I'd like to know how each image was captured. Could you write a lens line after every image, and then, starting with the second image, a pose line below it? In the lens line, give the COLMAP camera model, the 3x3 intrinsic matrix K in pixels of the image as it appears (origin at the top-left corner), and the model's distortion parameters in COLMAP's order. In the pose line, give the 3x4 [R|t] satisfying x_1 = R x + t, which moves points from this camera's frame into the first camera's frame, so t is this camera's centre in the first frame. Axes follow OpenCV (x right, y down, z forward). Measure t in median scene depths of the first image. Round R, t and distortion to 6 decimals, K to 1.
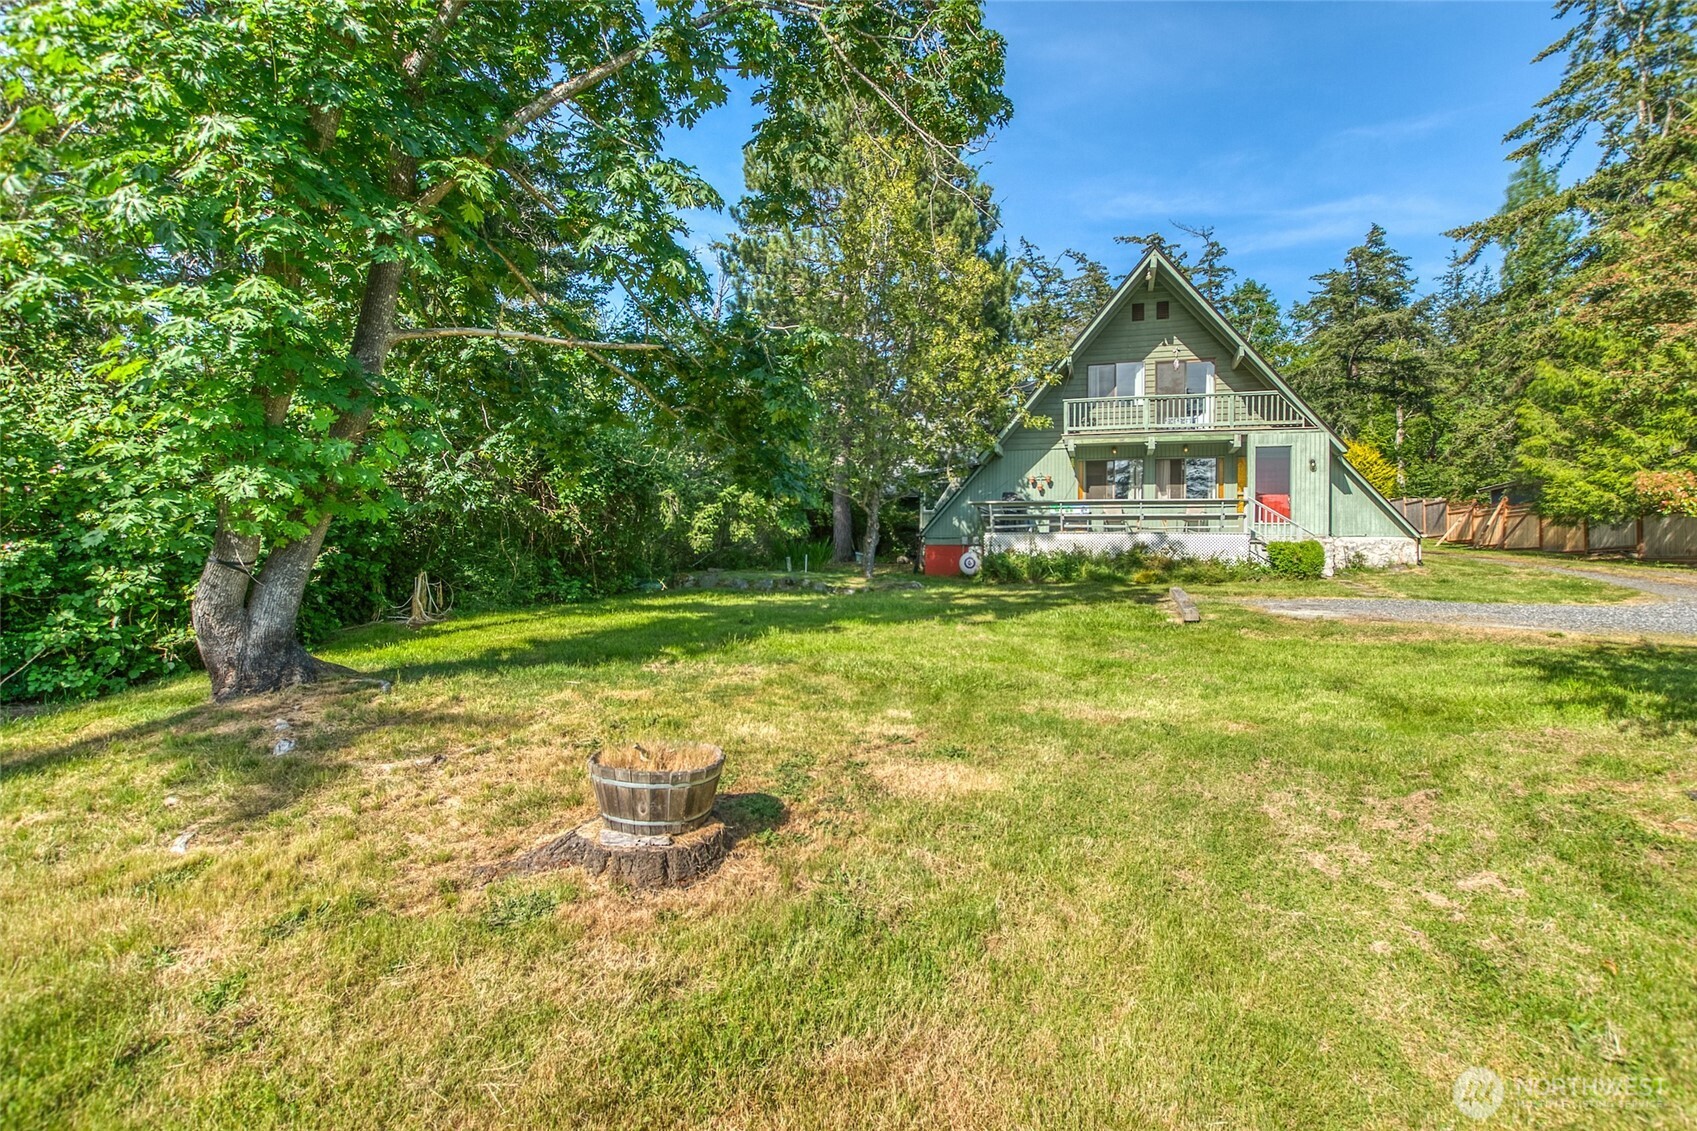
lens RADIAL K [[771.4, 0, 857.8], [0, 771.4, 552.9], [0, 0, 1]] dist [-0.041570, 0.014470]
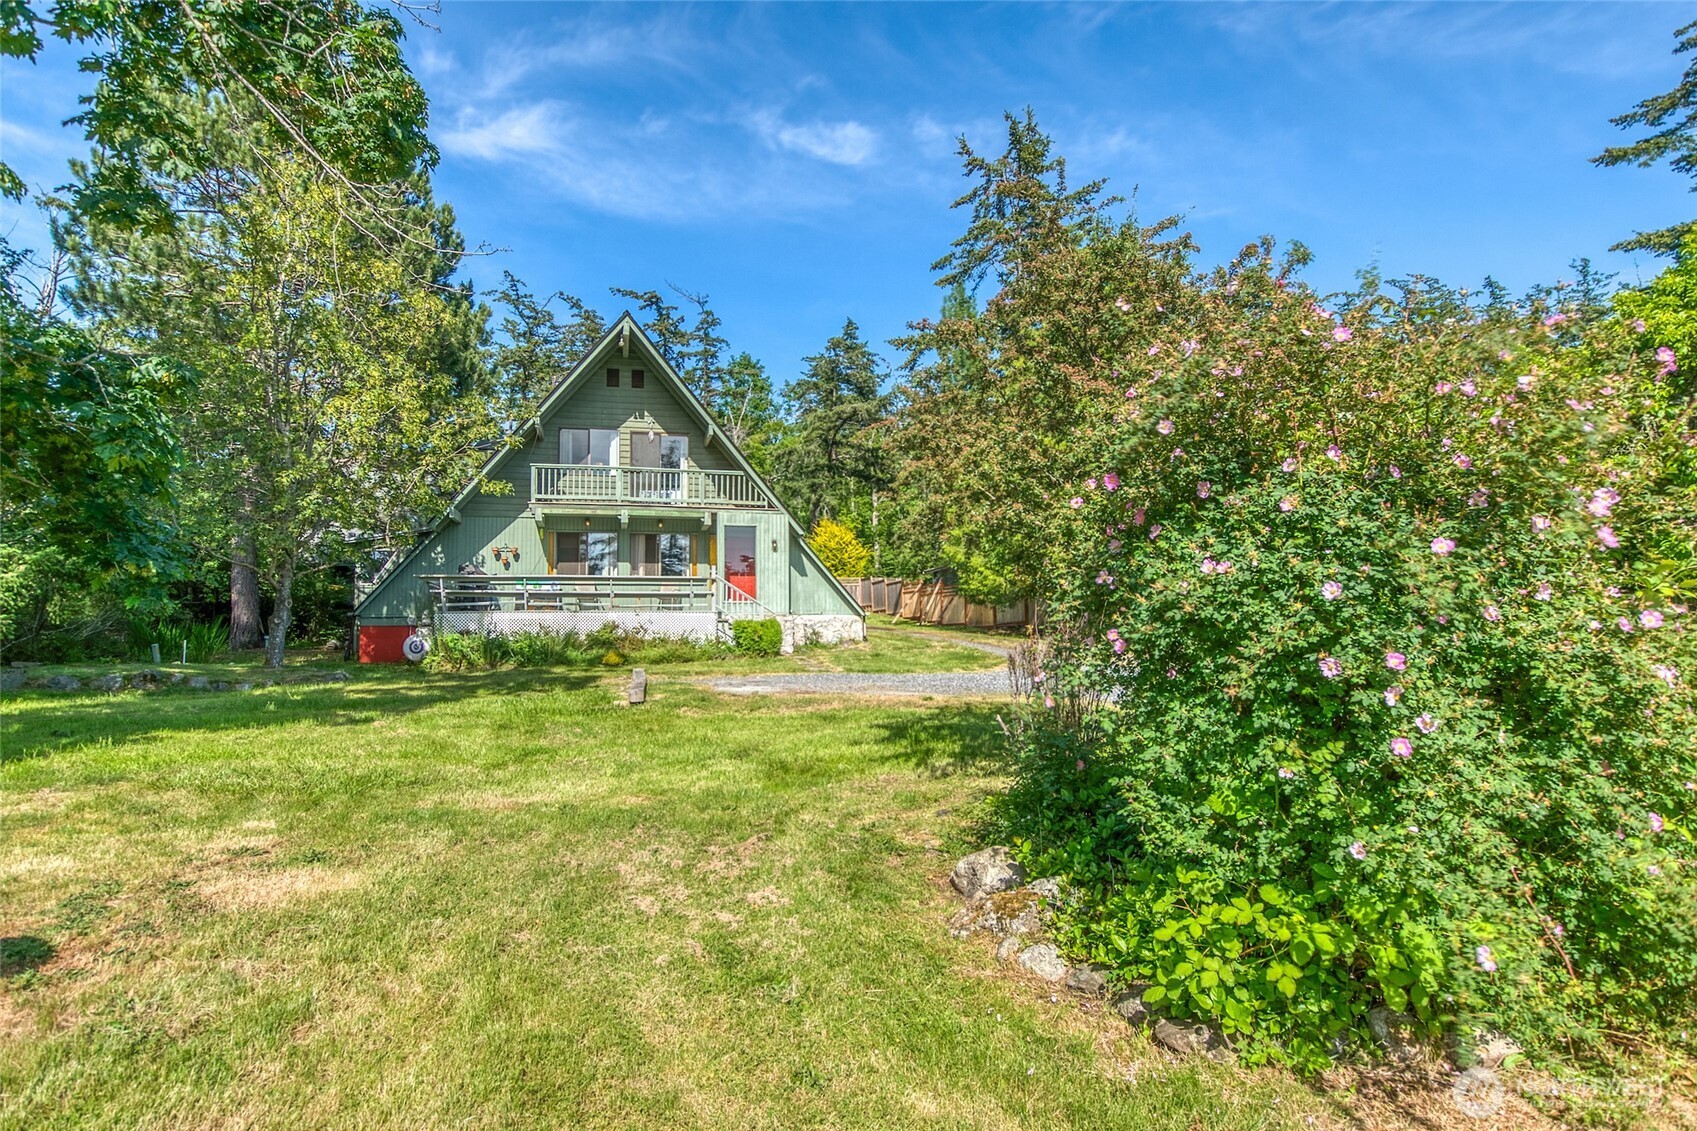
lens RADIAL K [[885.7, 0, 801.7], [0, 885.7, 579.6], [0, 0, 1]] dist [-0.007499, 0.001023]
pose [[0.863804, 0.017922, 0.503510, 0.022601], [0.012164, 0.998334, -0.056404, -0.000849], [-0.503682, 0.054847, 0.862147, -0.053101]]
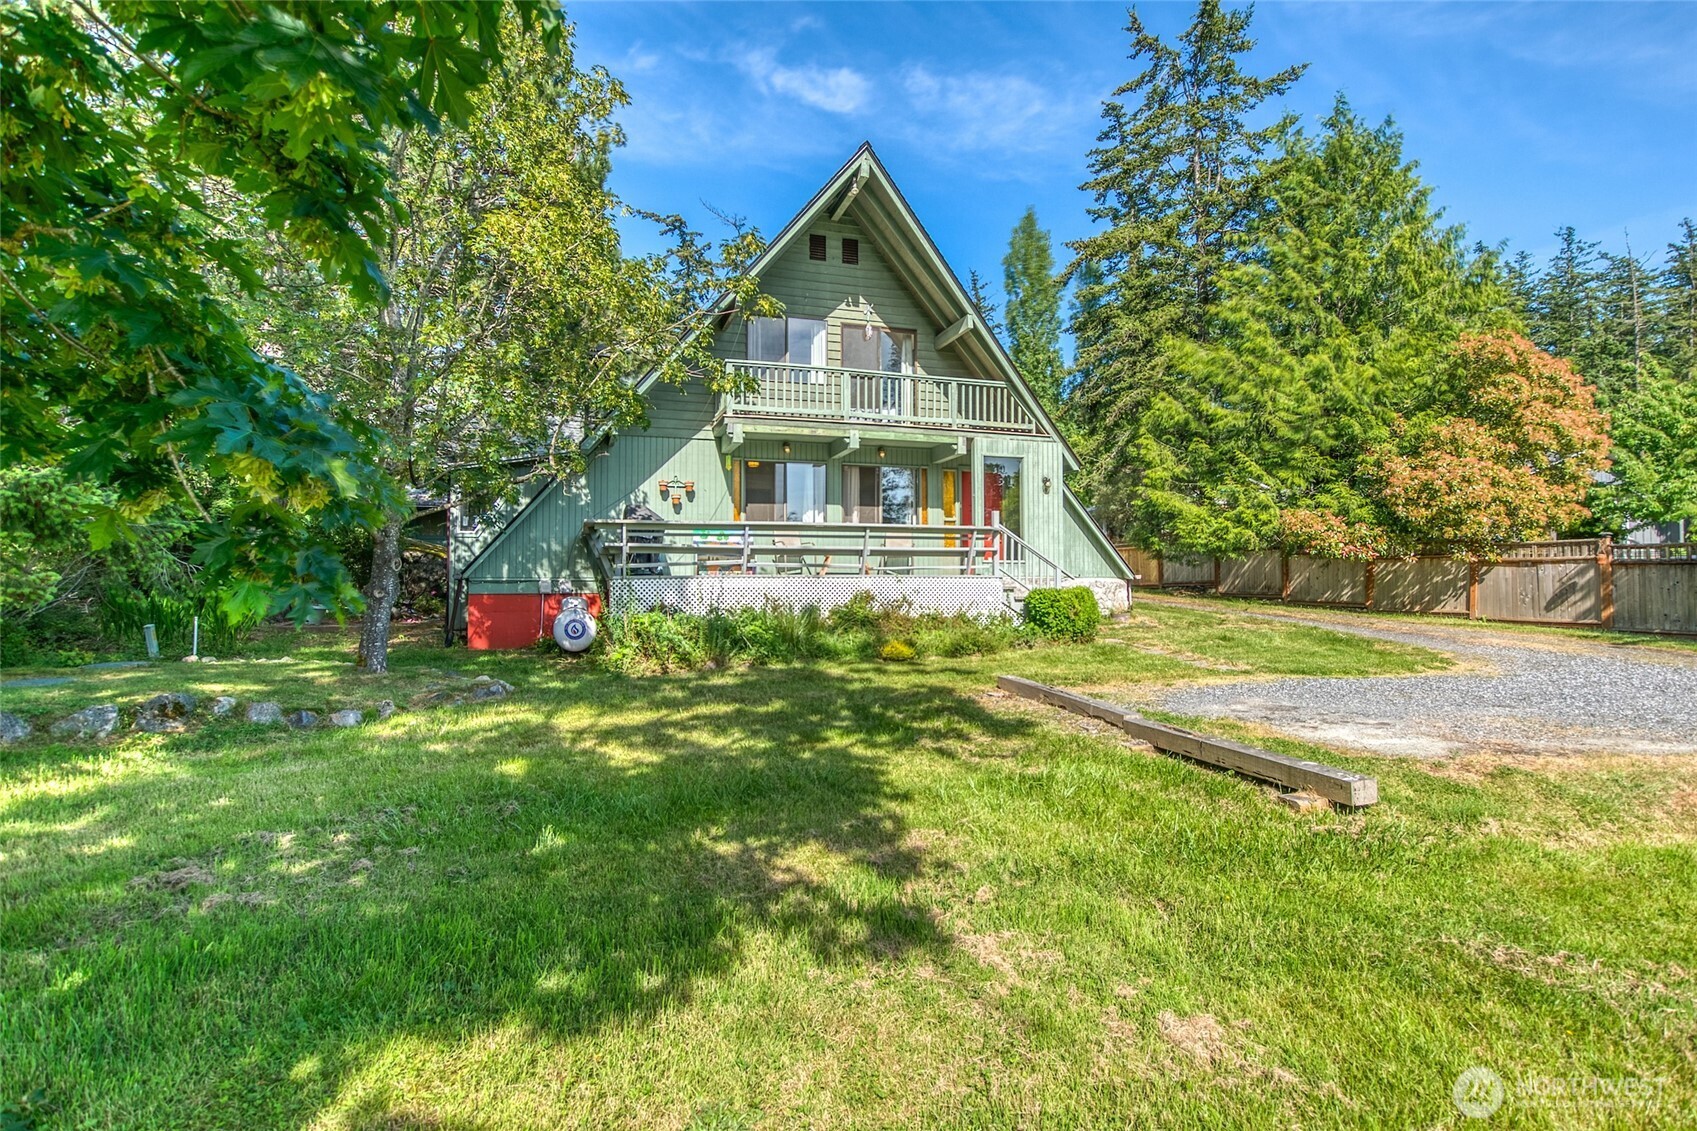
lens RADIAL K [[852.7, 0, 836.3], [0, 852.7, 548.7], [0, 0, 1]] dist [-0.003569, 0.000285]
pose [[0.819797, 0.013357, 0.572499, -0.055096], [0.005265, 0.999510, -0.030859, -0.025778], [-0.572631, 0.028312, 0.819325, 0.409936]]
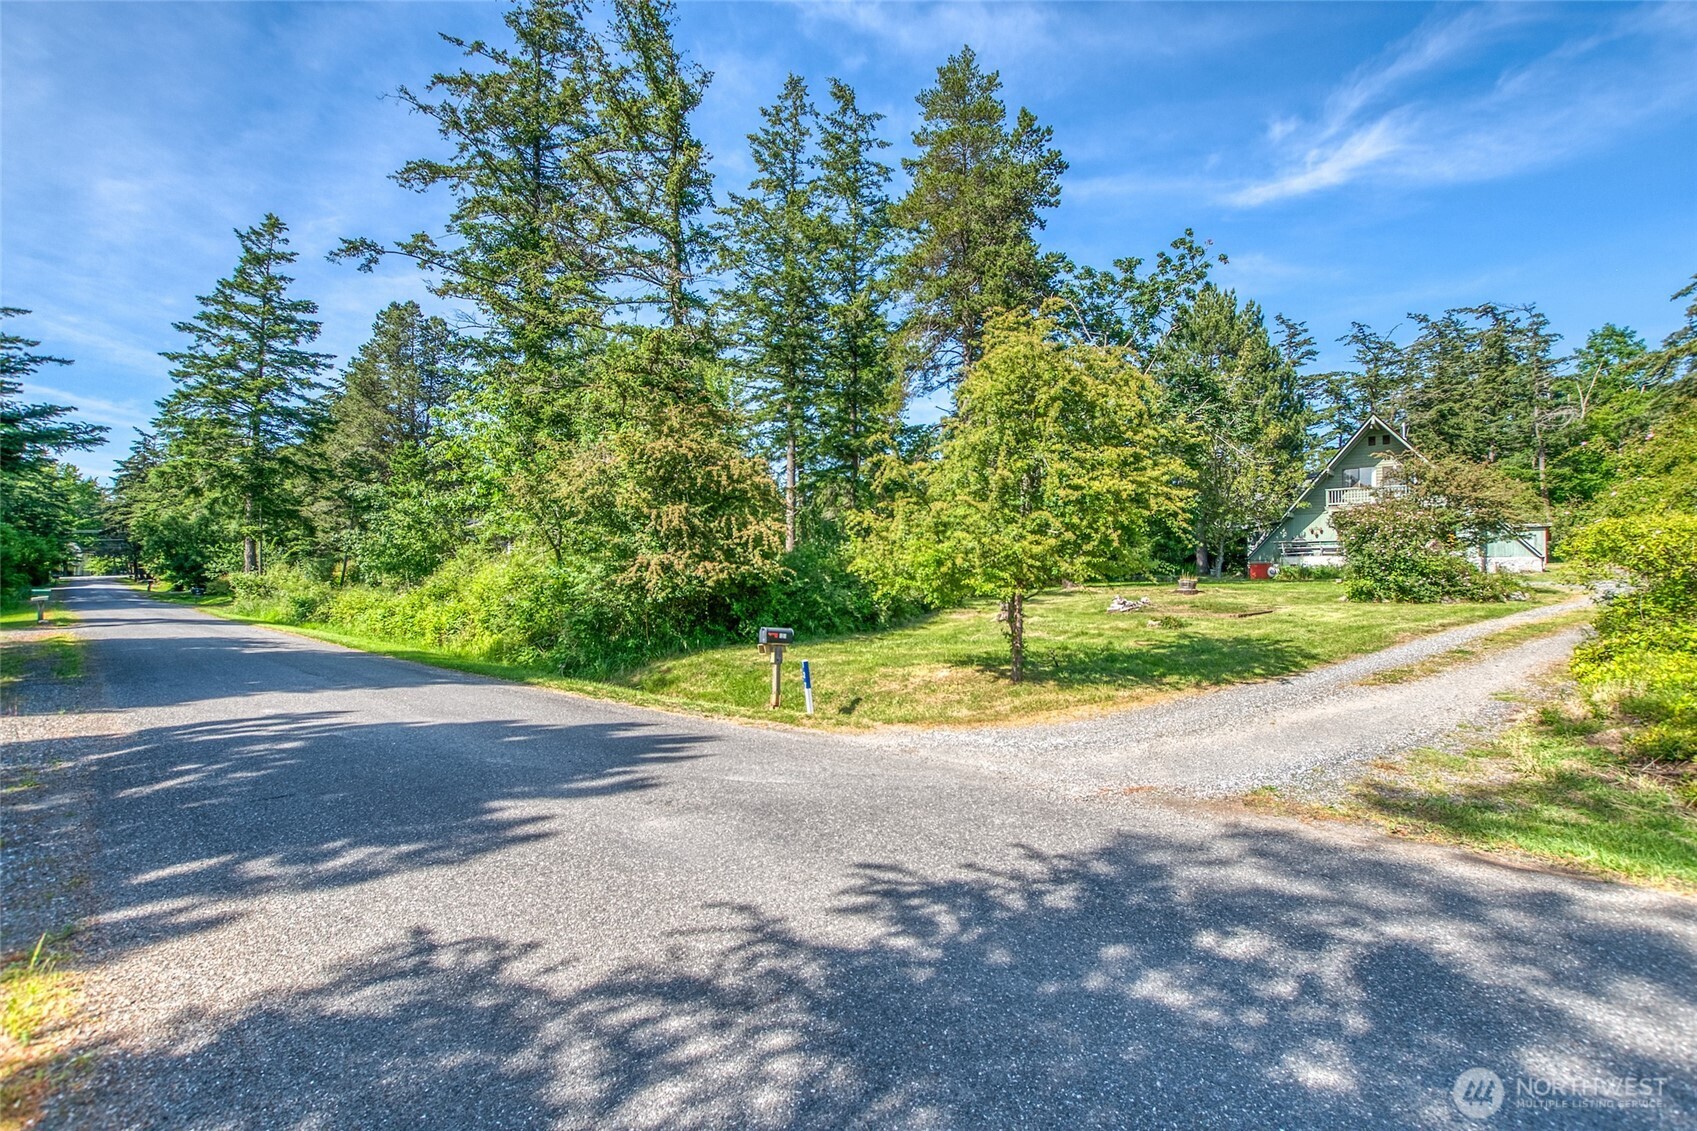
lens RADIAL K [[742.9, 0, 852.4], [0, 742.9, 561.2], [0, 0, 1]] dist [-0.032332, 0.008435]
pose [[0.911388, -0.008687, -0.411457, -0.073591], [-0.007196, 0.999288, -0.037037, 0.069142], [0.411486, 0.036716, 0.910676, -1.302821]]
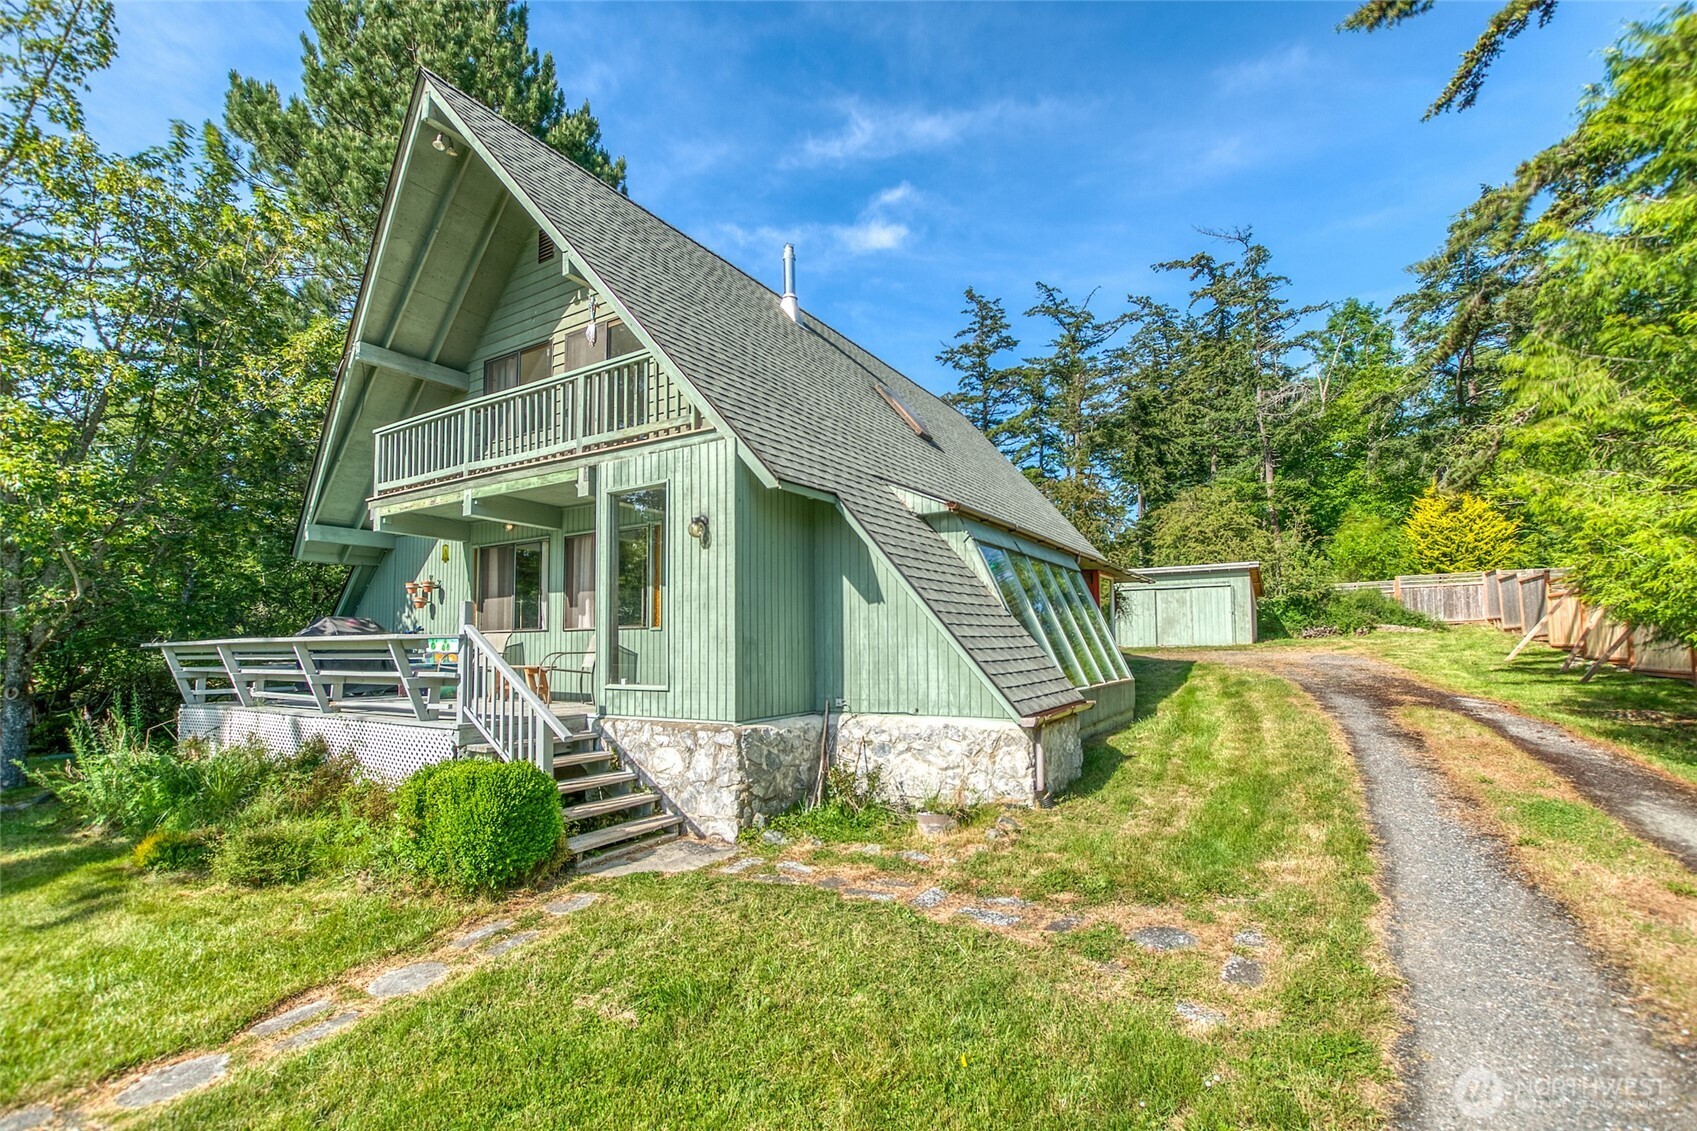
lens RADIAL K [[743.3, 0, 852.6], [0, 743.3, 603.4], [0, 0, 1]] dist [-0.021028, -0.000077]
pose [[0.974396, -0.035217, -0.222065, 0.719090], [0.024594, 0.998425, -0.050424, -0.056687], [0.223491, 0.043672, 0.973727, 0.636688]]
